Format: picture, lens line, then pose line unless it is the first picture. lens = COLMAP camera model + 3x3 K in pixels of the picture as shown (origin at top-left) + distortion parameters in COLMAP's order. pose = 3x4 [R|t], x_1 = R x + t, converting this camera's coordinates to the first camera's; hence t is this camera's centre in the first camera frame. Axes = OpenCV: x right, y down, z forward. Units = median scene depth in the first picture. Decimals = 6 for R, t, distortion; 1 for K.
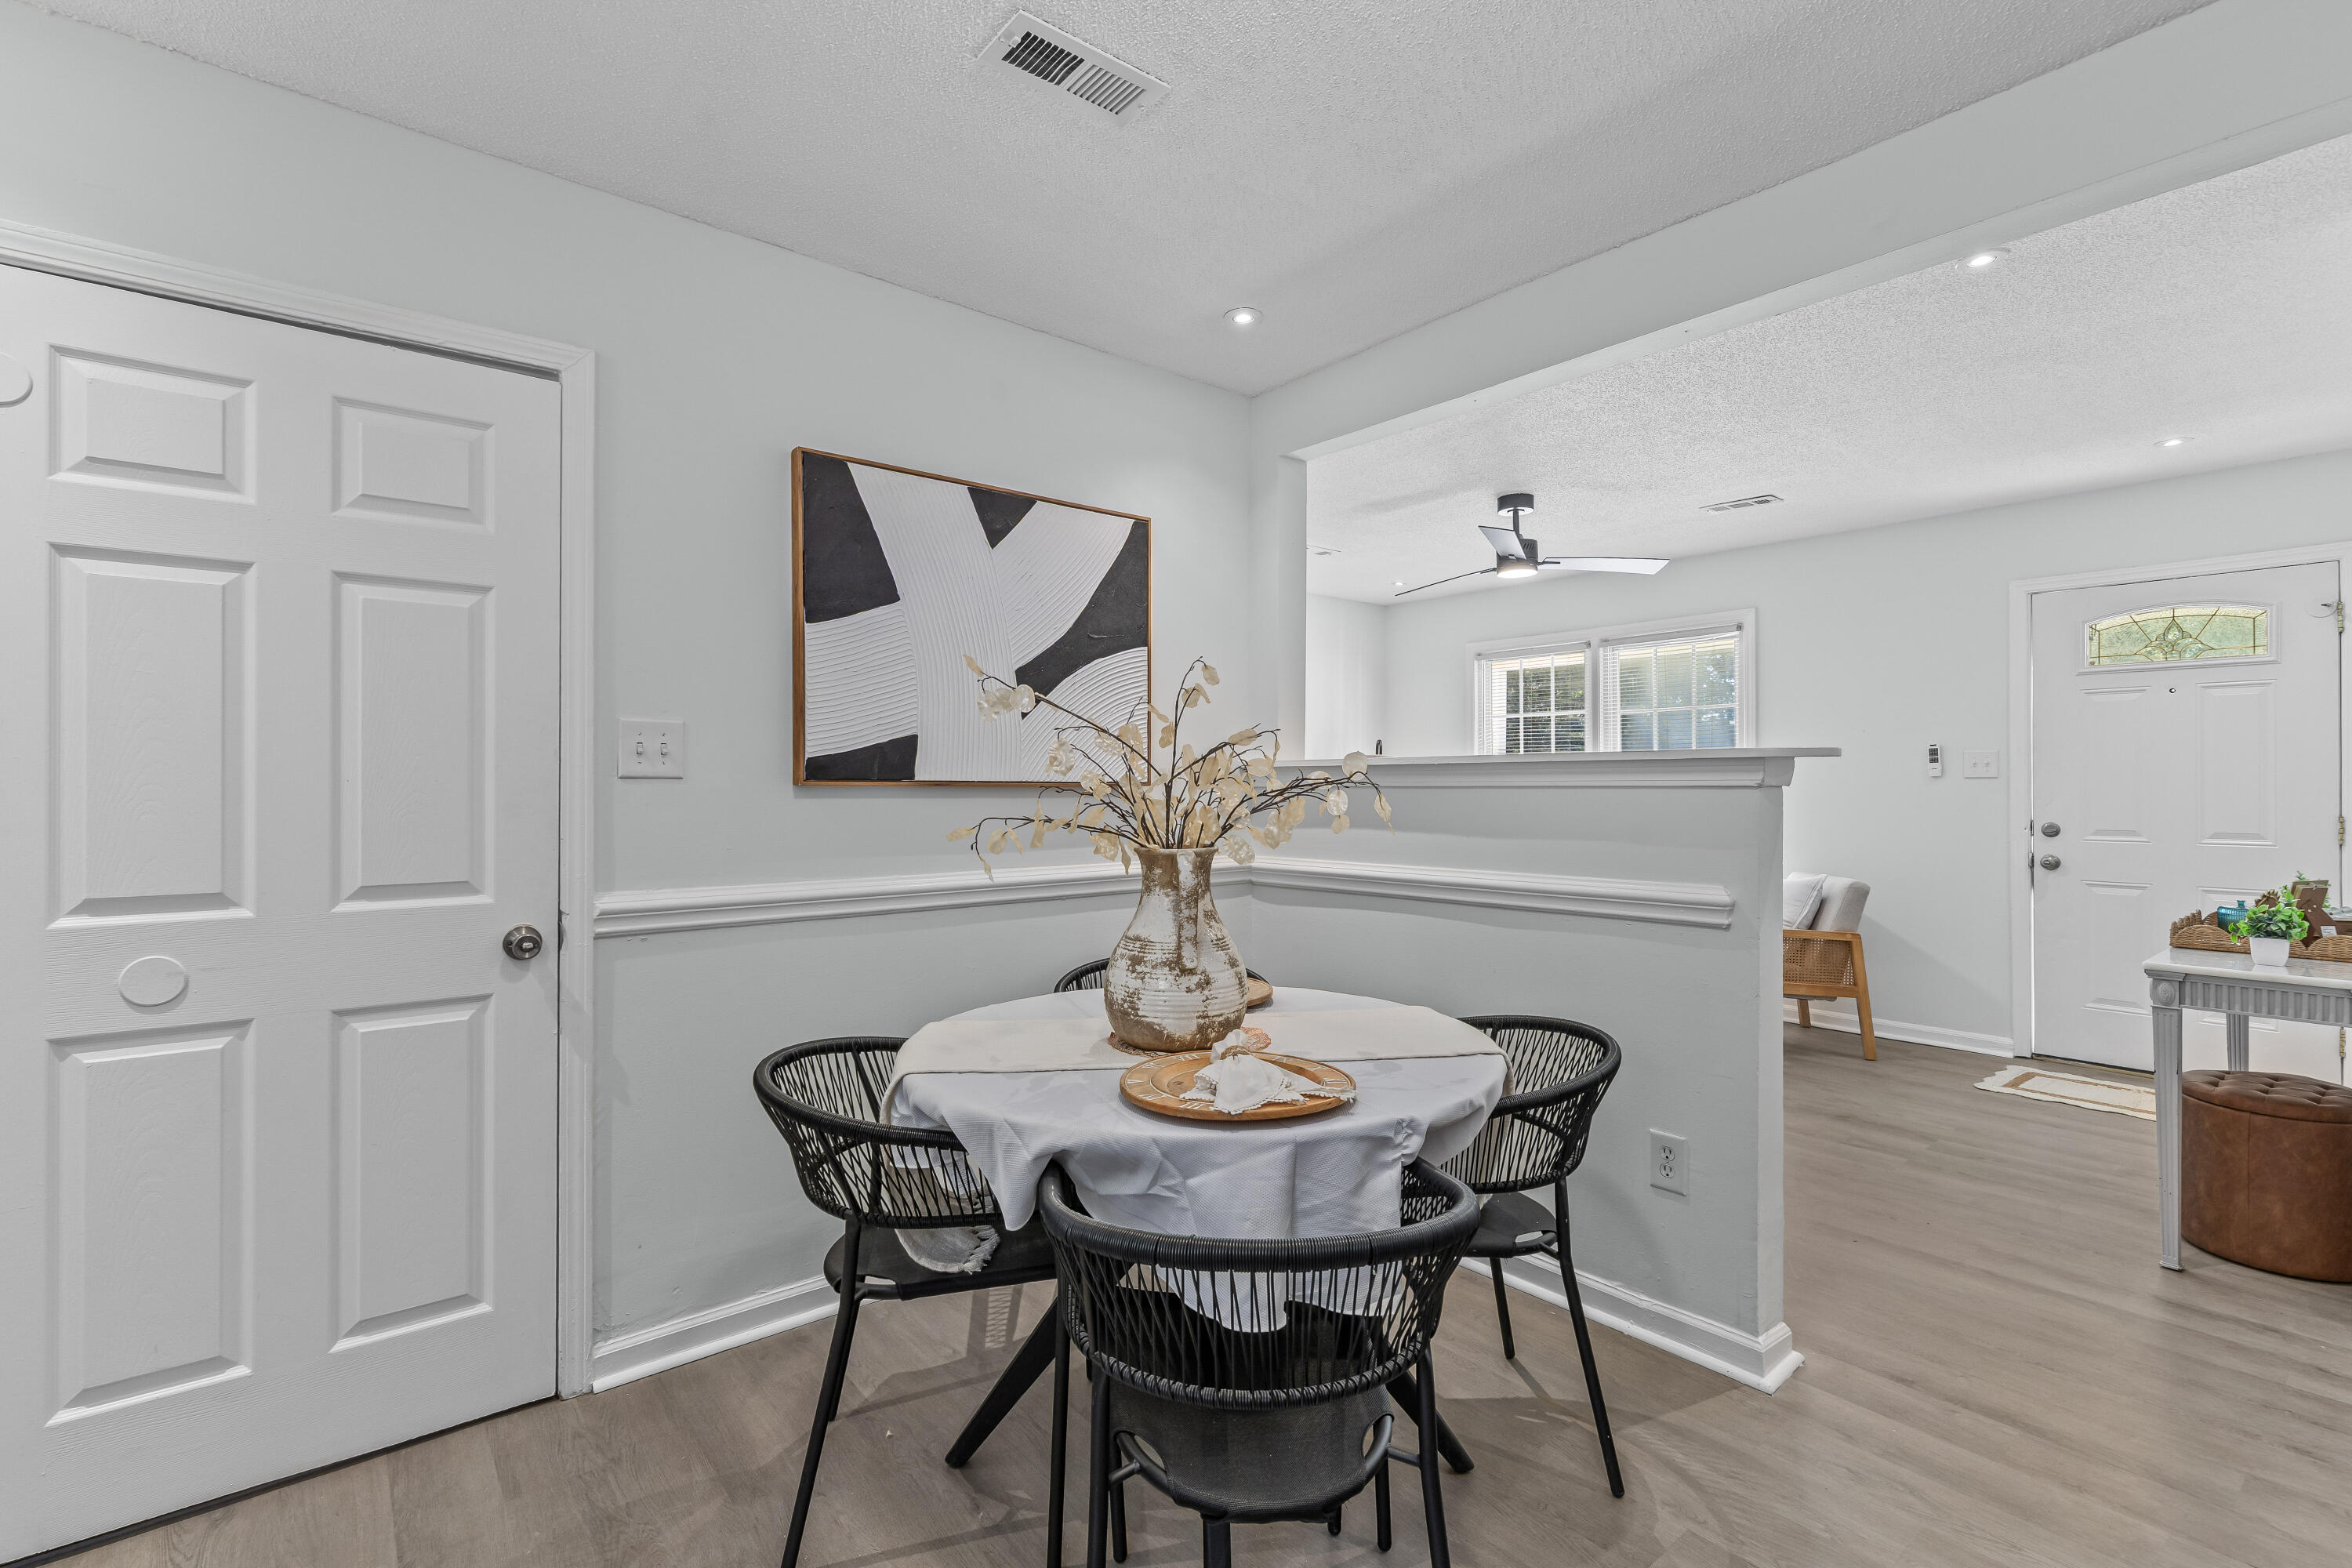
lens RADIAL K [[1060.3, 0, 1183.5], [0, 1060.3, 787.5], [0, 0, 1]] dist [0.007734, -0.000654]
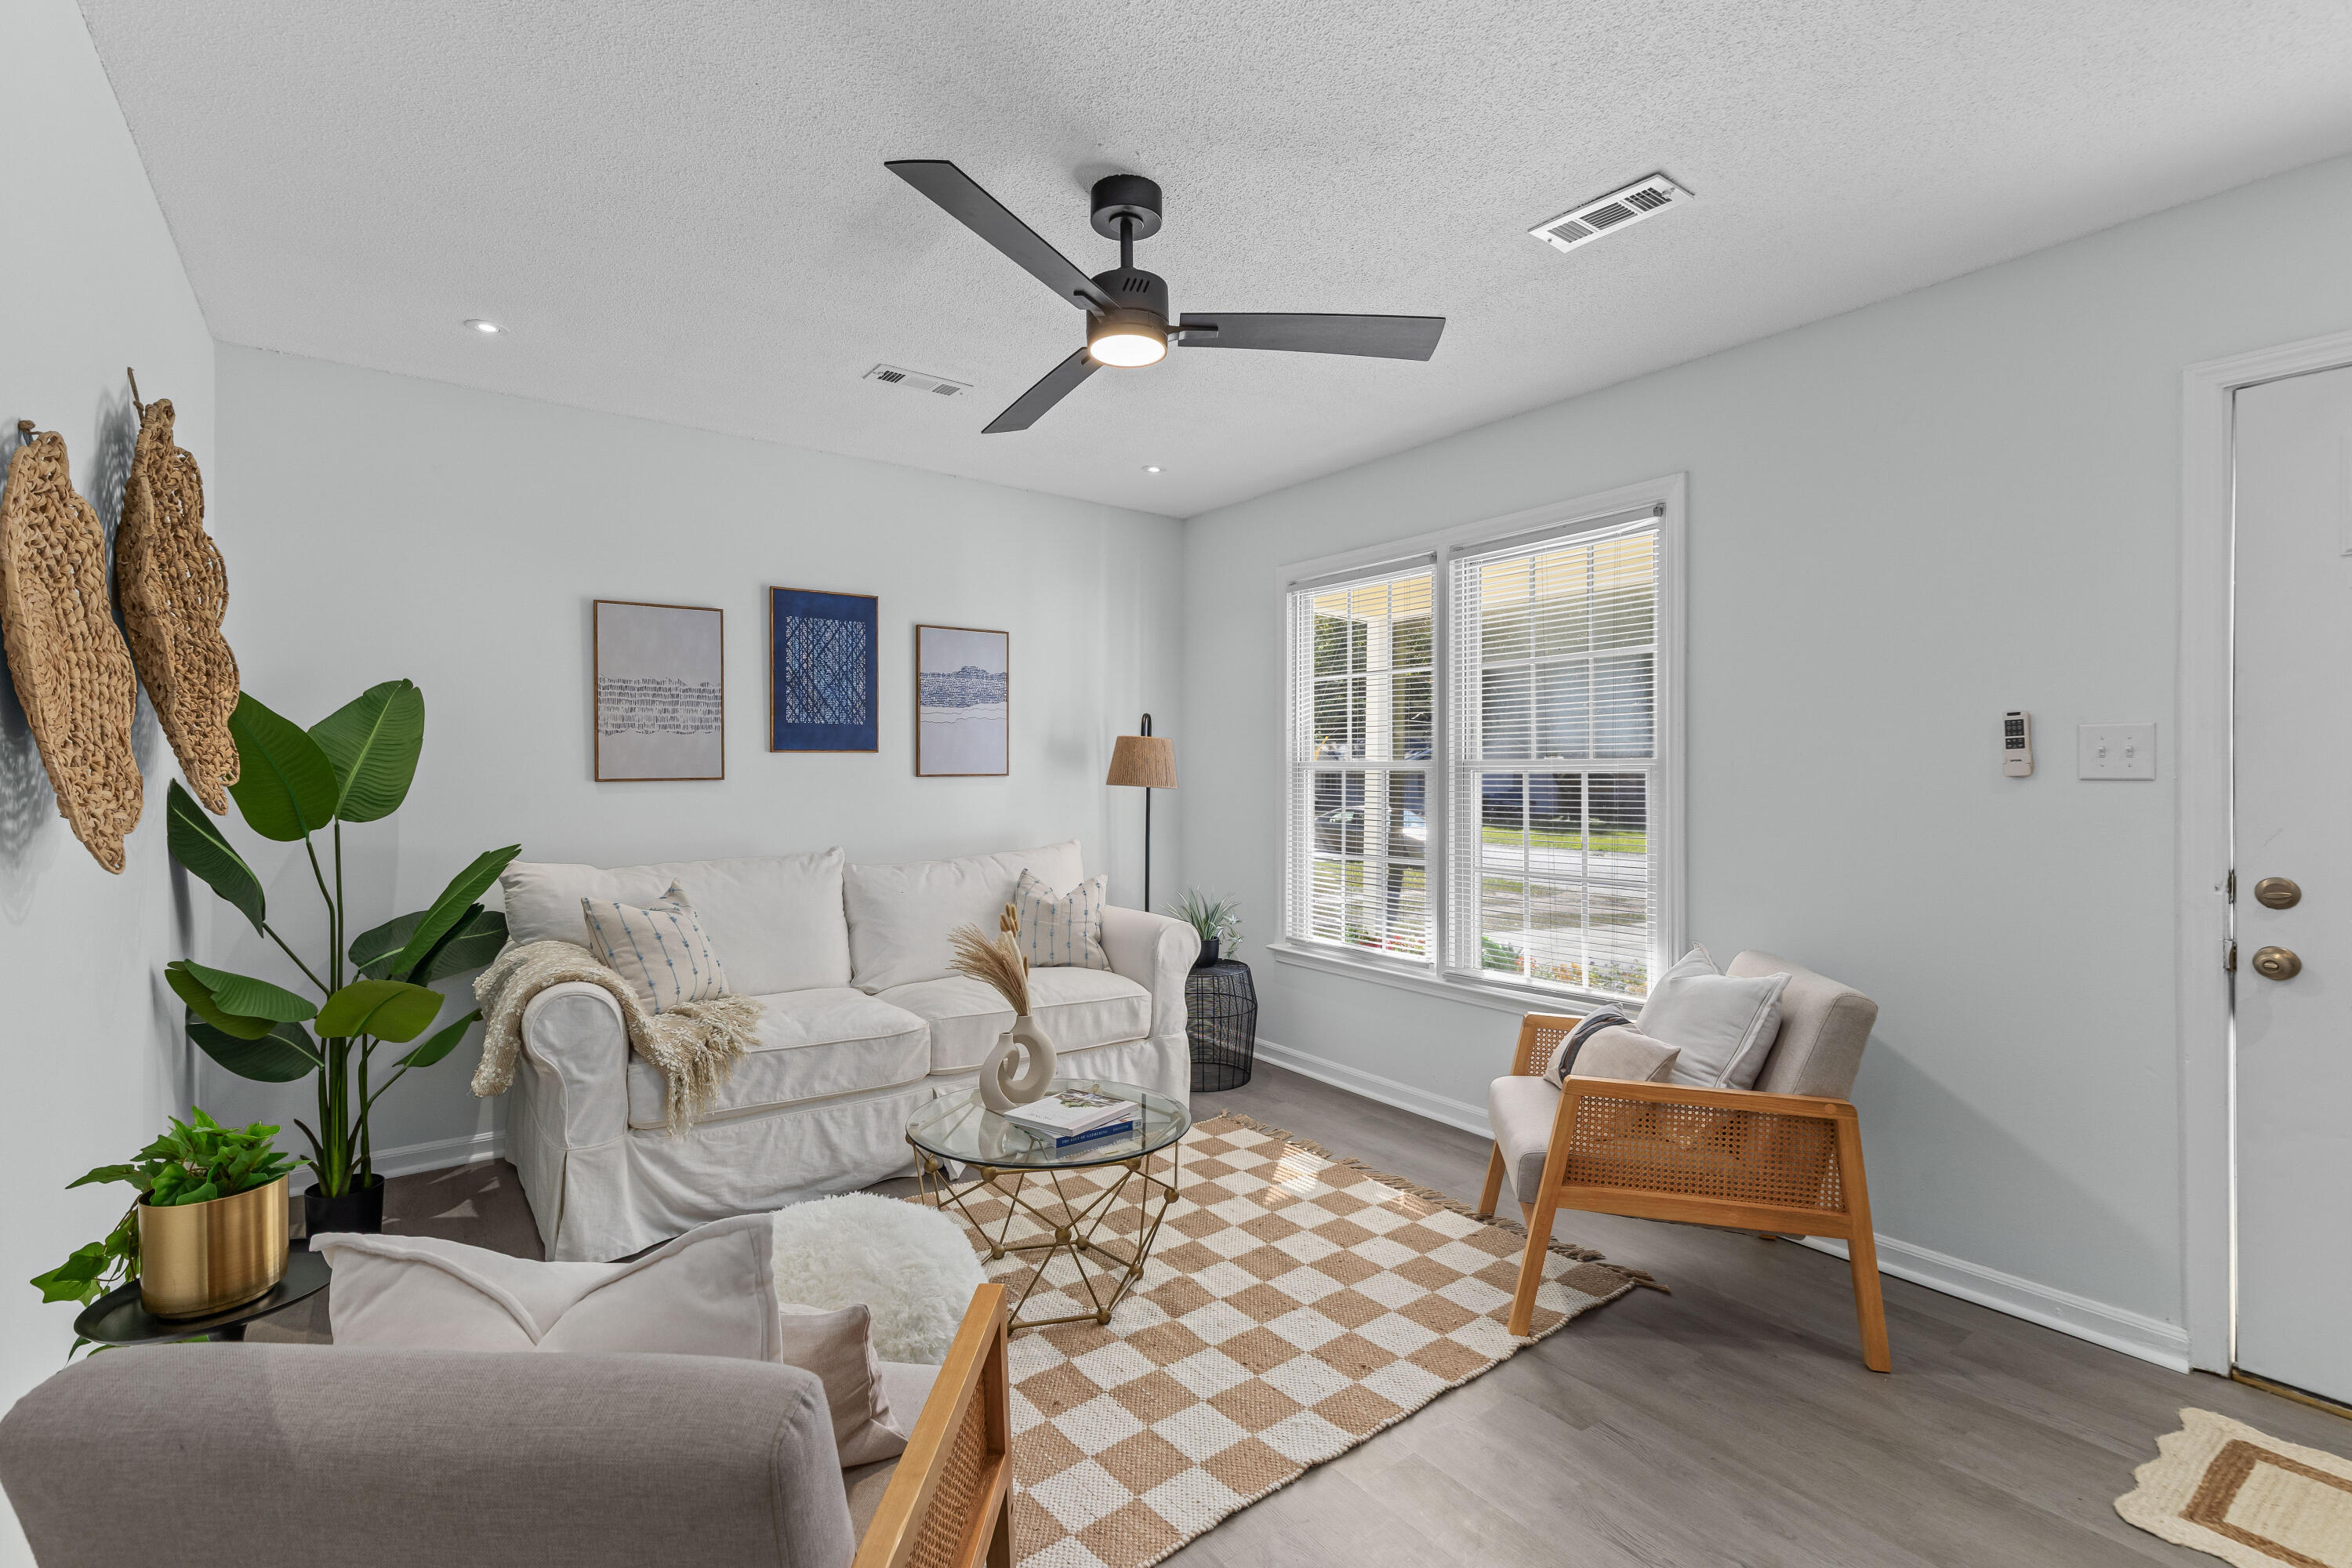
lens RADIAL K [[1060.3, 0, 1182.8], [0, 1060.3, 773.3], [0, 0, 1]] dist [0.007734, -0.000654]
pose [[0.999040, 0.006825, -0.043274, 0.362490], [-0.007067, 0.999960, -0.005457, -0.006567], [0.043235, 0.005757, 0.999048, 0.521158]]
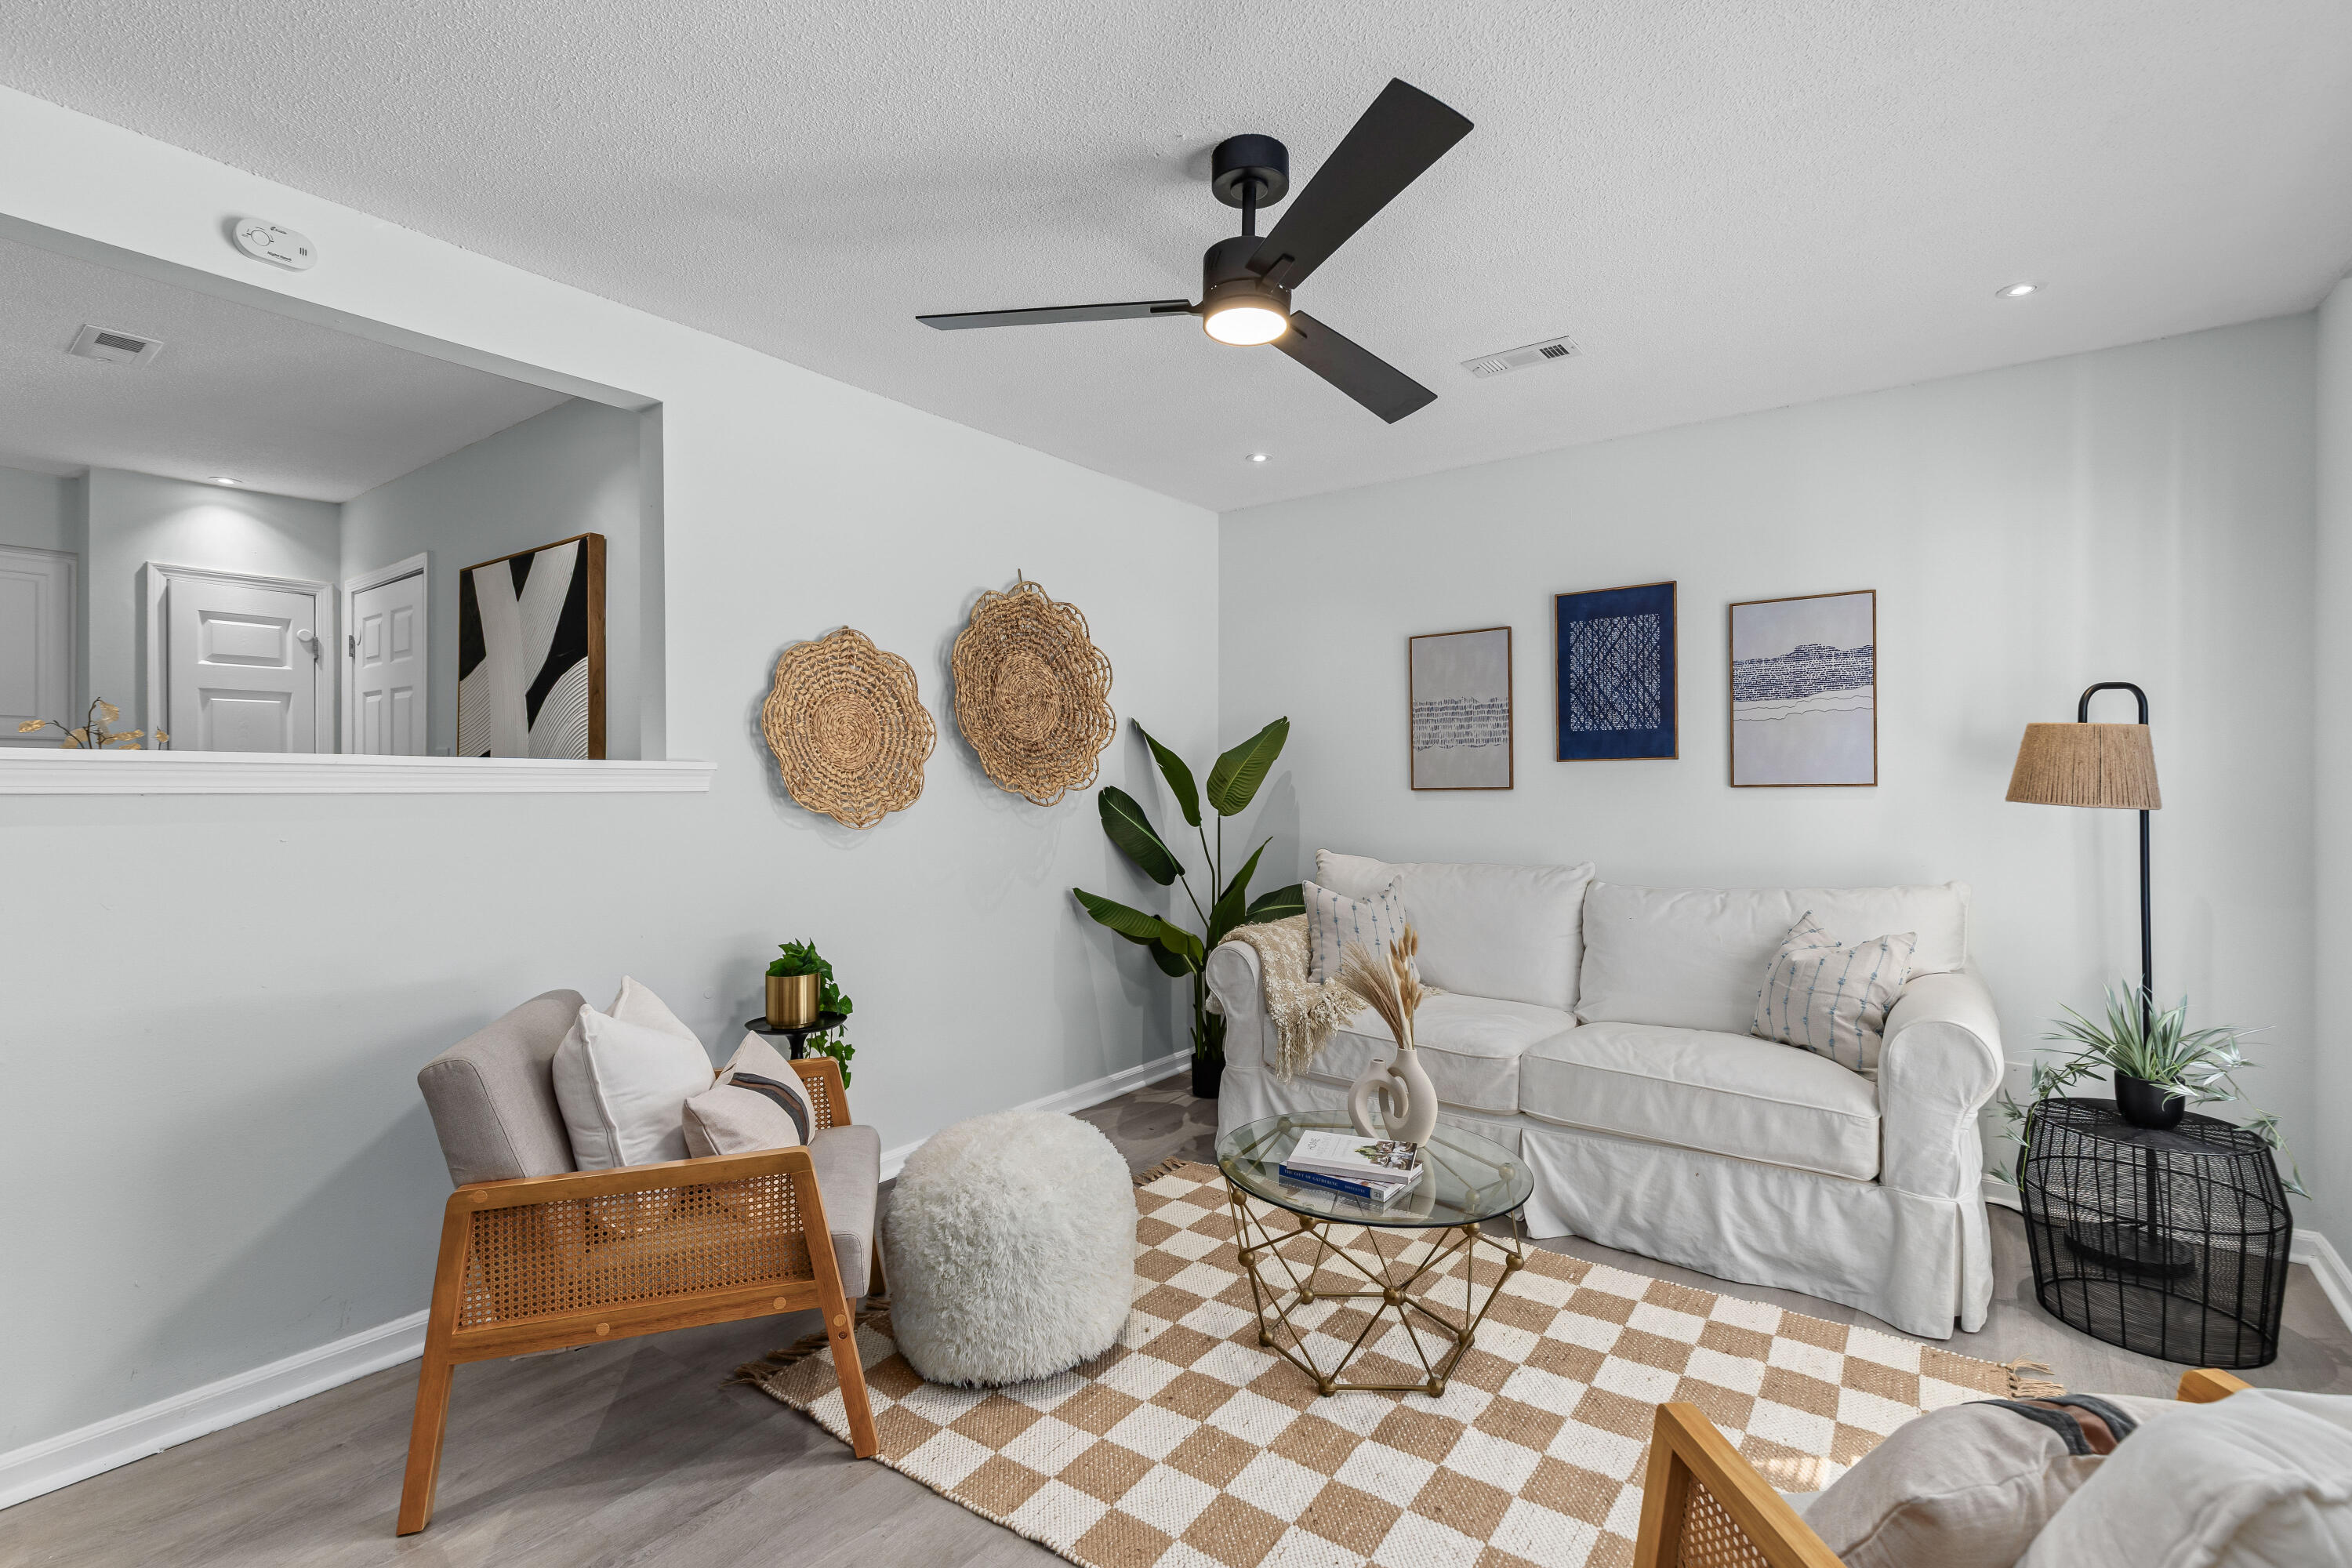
lens RADIAL K [[1060.3, 0, 1187.2], [0, 1060.3, 781.6], [0, 0, 1]] dist [0.007734, -0.000654]
pose [[0.240432, 0.004617, -0.970655, 0.736991], [-0.006888, 0.999972, 0.003050, -0.010624], [0.970641, 0.005952, 0.240457, 0.863230]]
